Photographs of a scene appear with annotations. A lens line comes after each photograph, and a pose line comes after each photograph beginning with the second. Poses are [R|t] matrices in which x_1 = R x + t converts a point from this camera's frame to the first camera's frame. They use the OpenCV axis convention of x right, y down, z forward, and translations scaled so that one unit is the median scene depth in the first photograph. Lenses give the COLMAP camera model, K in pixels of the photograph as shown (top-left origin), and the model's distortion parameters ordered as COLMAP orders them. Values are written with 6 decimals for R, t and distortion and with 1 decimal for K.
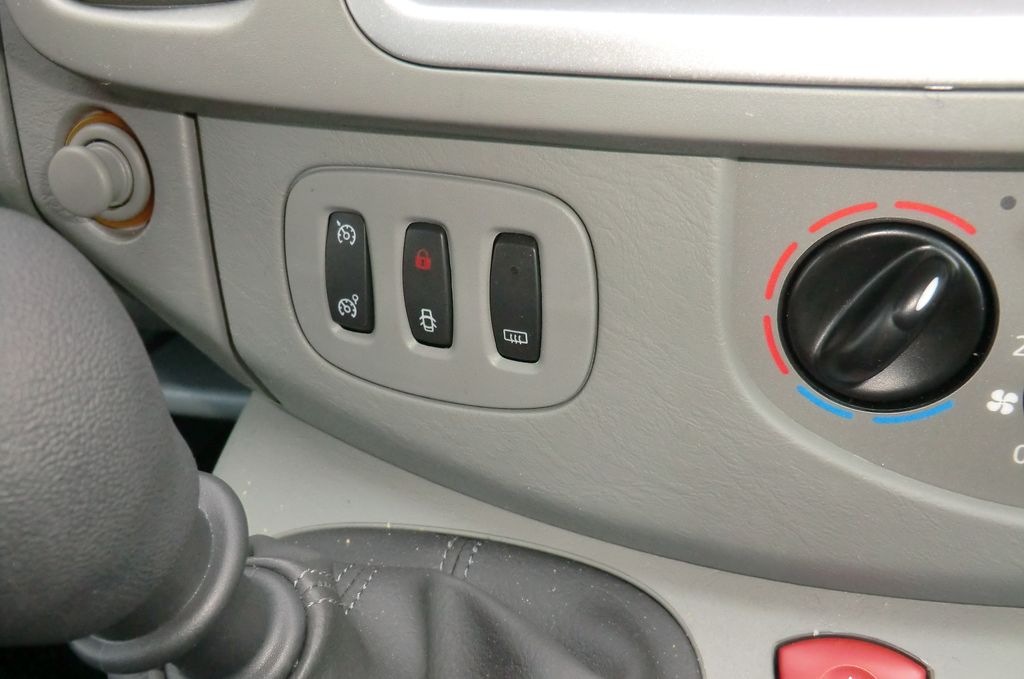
lens RADIAL K [[1066.6, 0, 512.0], [0, 1066.6, 339.5], [0, 0, 1]] dist [-0.007454, -0.003079]
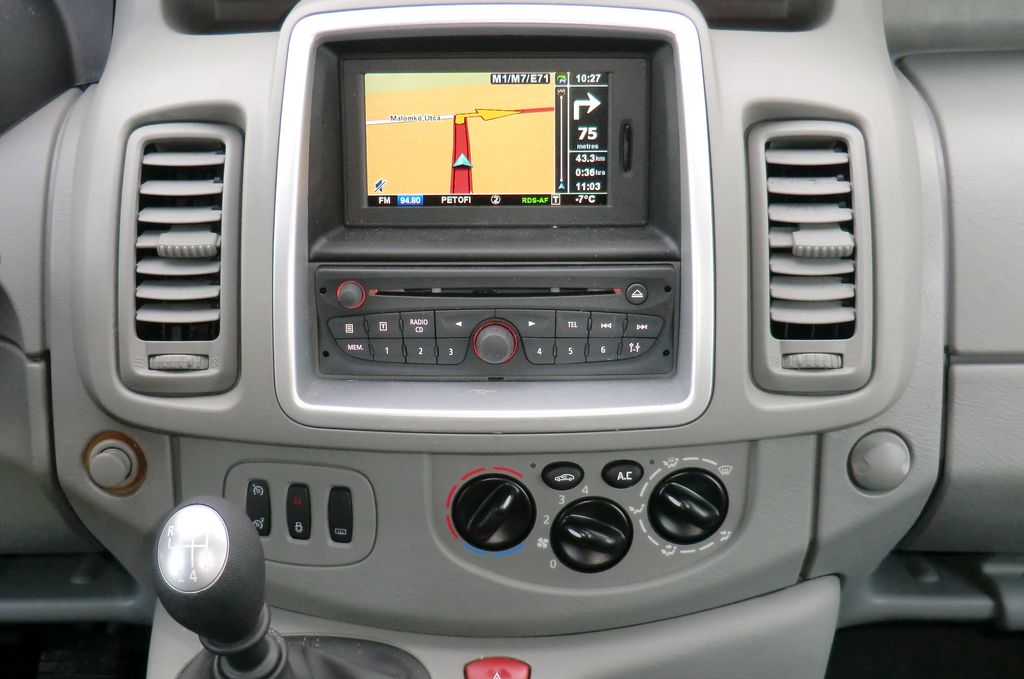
lens RADIAL K [[1452.6, 0, 512.0], [0, 1452.6, 339.5], [0, 0, 1]] dist [-0.078675, 0.032780]
pose [[0.964751, -0.042616, 0.259692, -0.422996], [0.077259, 0.989183, -0.124692, 0.005301], [-0.251569, 0.140361, 0.957607, -2.074661]]
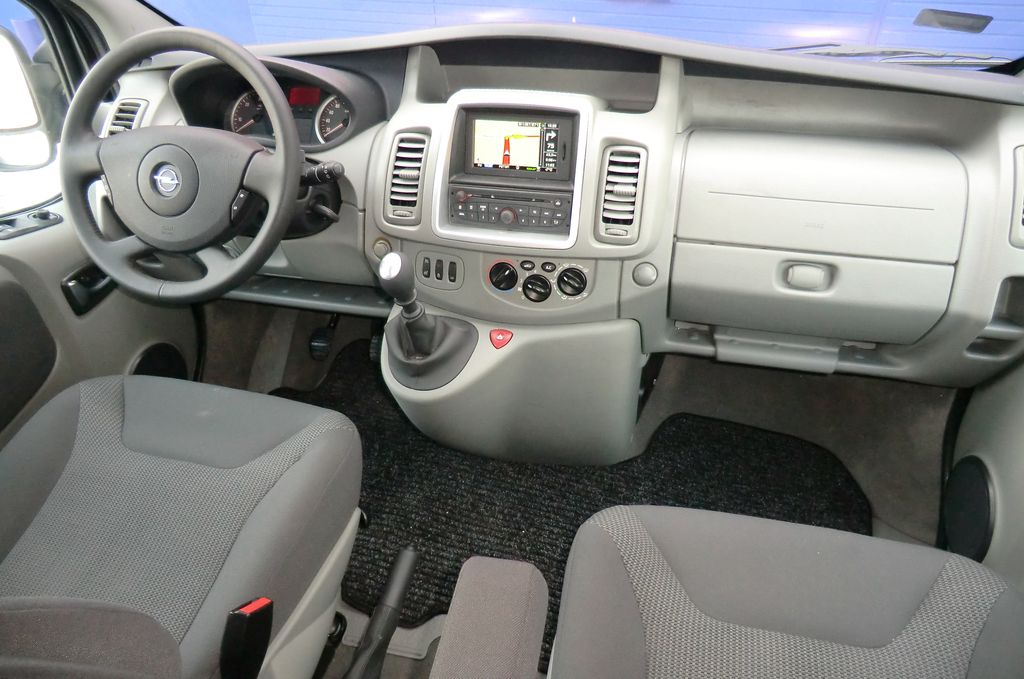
lens RADIAL K [[729.2, 0, 512.0], [0, 729.2, 339.5], [0, 0, 1]] dist [-0.113544, 0.174369]
pose [[0.997060, 0.054448, 0.053915, 0.149860], [-0.052108, 0.997676, -0.043893, 0.549957], [-0.056180, 0.040955, 0.997580, -3.458983]]
